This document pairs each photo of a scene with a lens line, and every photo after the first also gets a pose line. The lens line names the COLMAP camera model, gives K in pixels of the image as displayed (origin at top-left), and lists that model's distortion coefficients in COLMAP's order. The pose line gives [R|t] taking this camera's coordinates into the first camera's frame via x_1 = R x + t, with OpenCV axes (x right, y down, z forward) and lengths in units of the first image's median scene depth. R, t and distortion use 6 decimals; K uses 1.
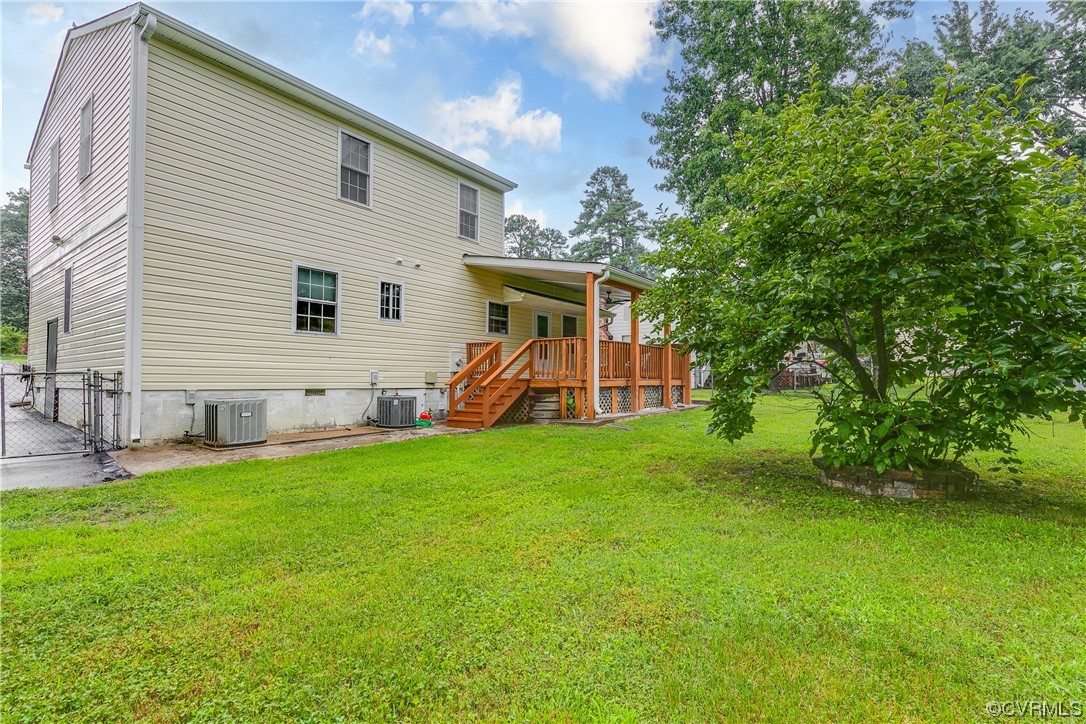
lens RADIAL K [[499.5, 0, 545.0], [0, 499.5, 368.6], [0, 0, 1]] dist [0.001649, -0.000053]
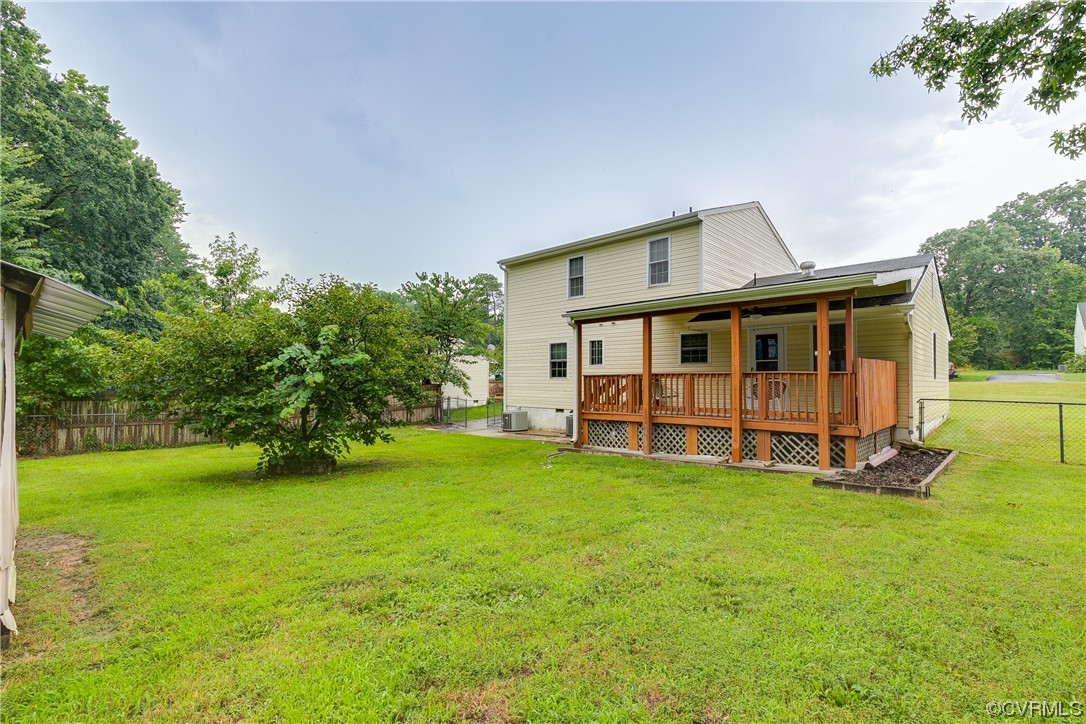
lens RADIAL K [[499.5, 0, 545.0], [0, 499.5, 368.6], [0, 0, 1]] dist [0.001649, -0.000053]
pose [[-0.104301, -0.033847, -0.993970, 1.266848], [0.020831, 0.999127, -0.036208, -0.037735], [0.994328, -0.024482, -0.103505, 1.061082]]
